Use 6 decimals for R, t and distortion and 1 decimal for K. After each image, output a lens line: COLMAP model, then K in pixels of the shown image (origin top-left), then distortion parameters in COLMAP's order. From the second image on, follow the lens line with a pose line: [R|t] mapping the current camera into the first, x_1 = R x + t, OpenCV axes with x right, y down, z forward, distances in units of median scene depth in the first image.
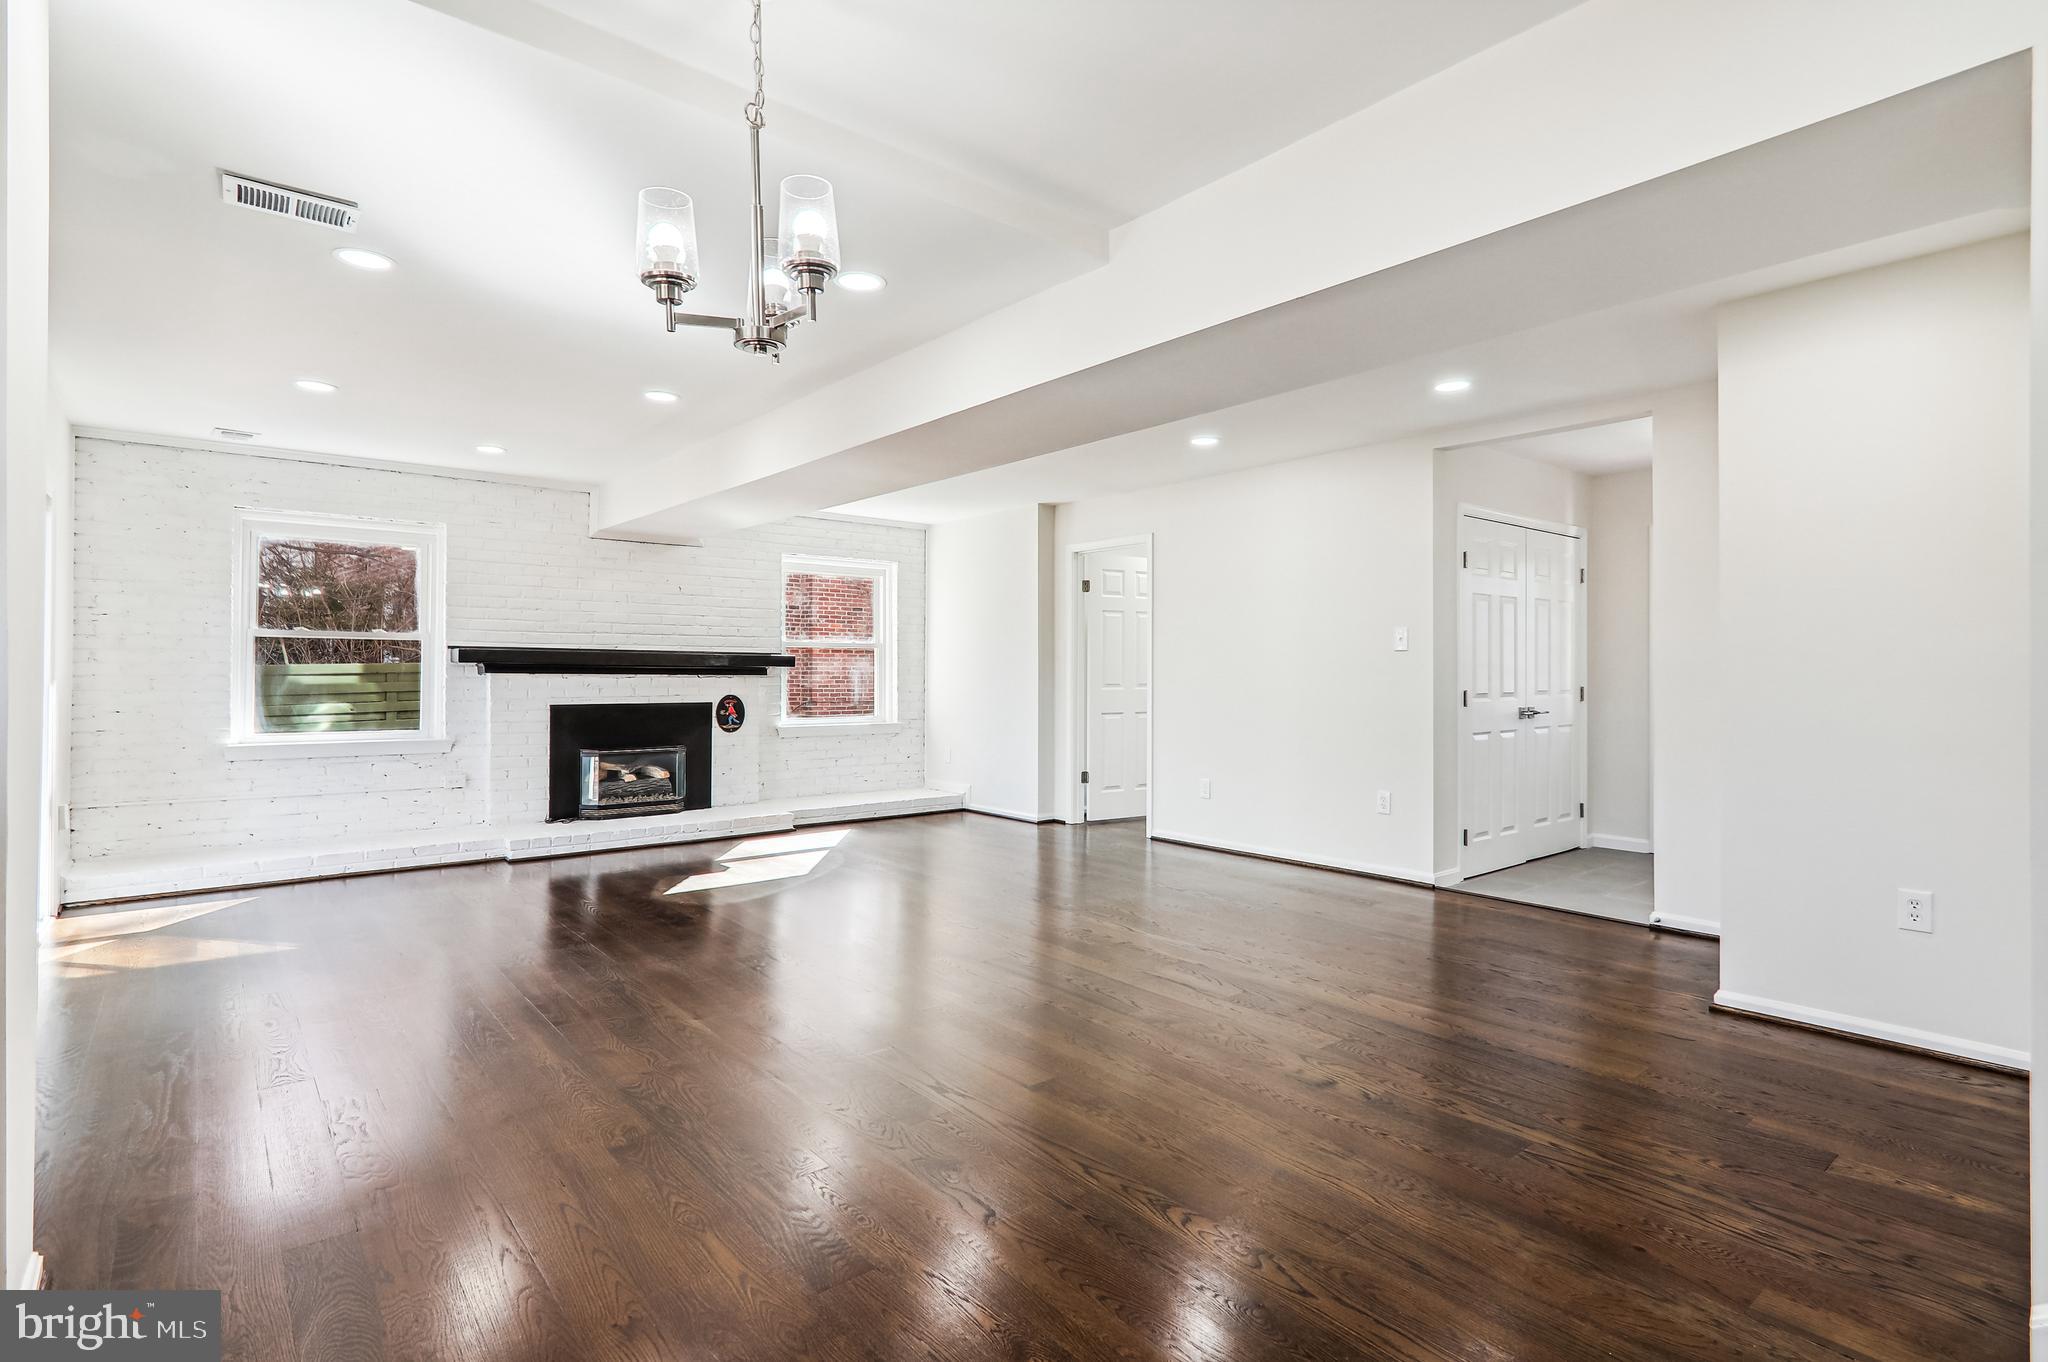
lens RADIAL K [[1026.0, 0, 1029.7], [0, 1026.0, 672.5], [0, 0, 1]] dist [-0.012564, -0.001454]
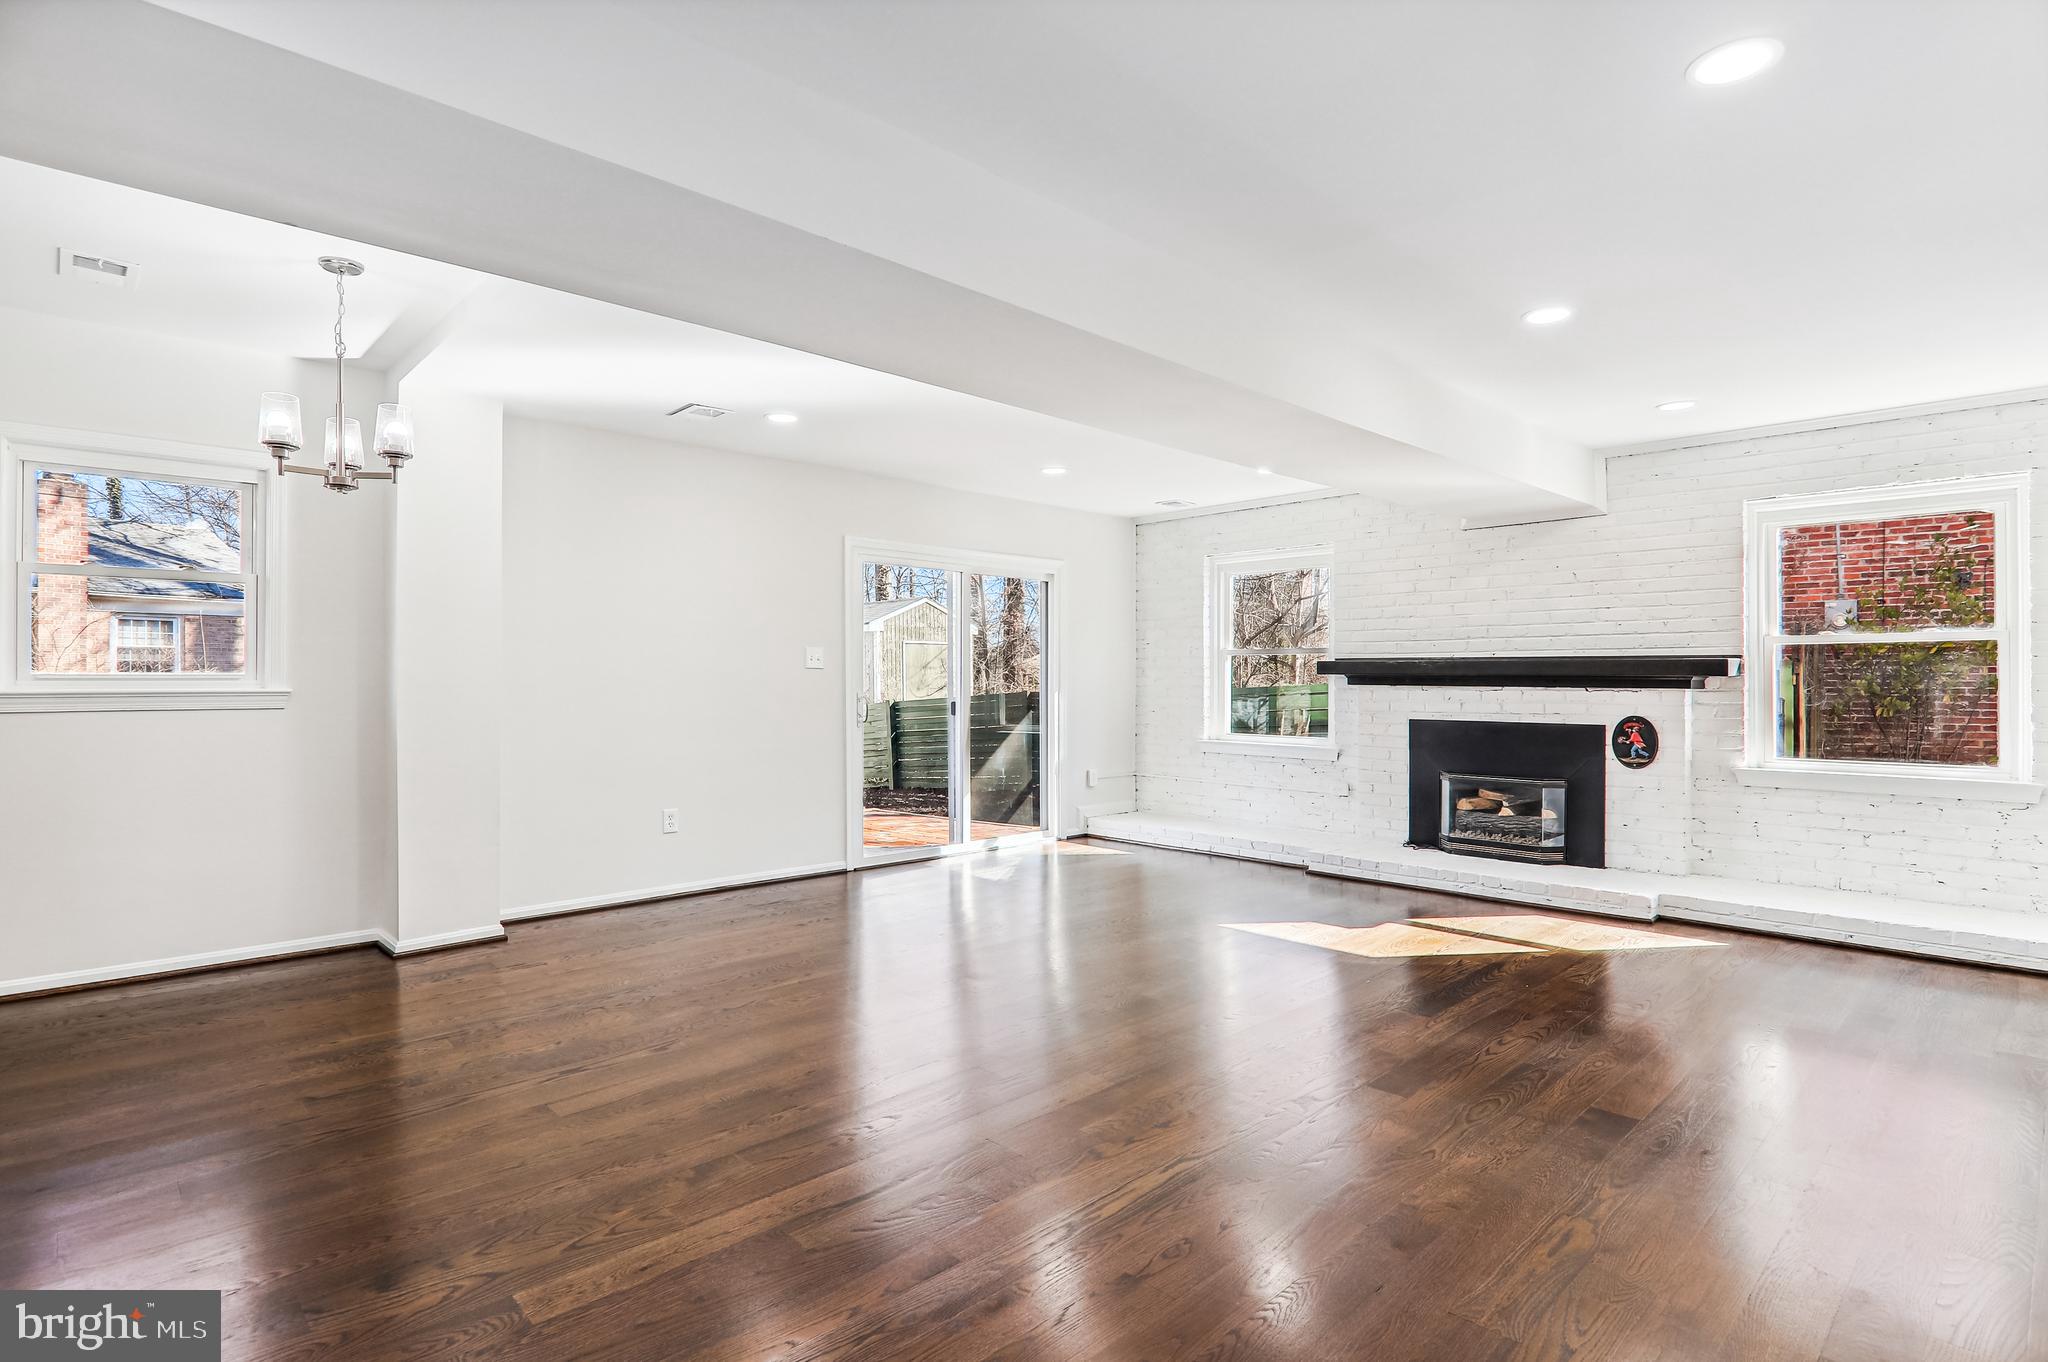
lens RADIAL K [[1026.0, 0, 1025.8], [0, 1026.0, 669.0], [0, 0, 1]] dist [-0.012564, -0.001454]
pose [[0.059497, -0.011829, -0.998158, 0.398000], [0.000597, 0.999930, -0.011814, -0.002793], [0.998228, 0.000107, 0.059500, 0.547088]]
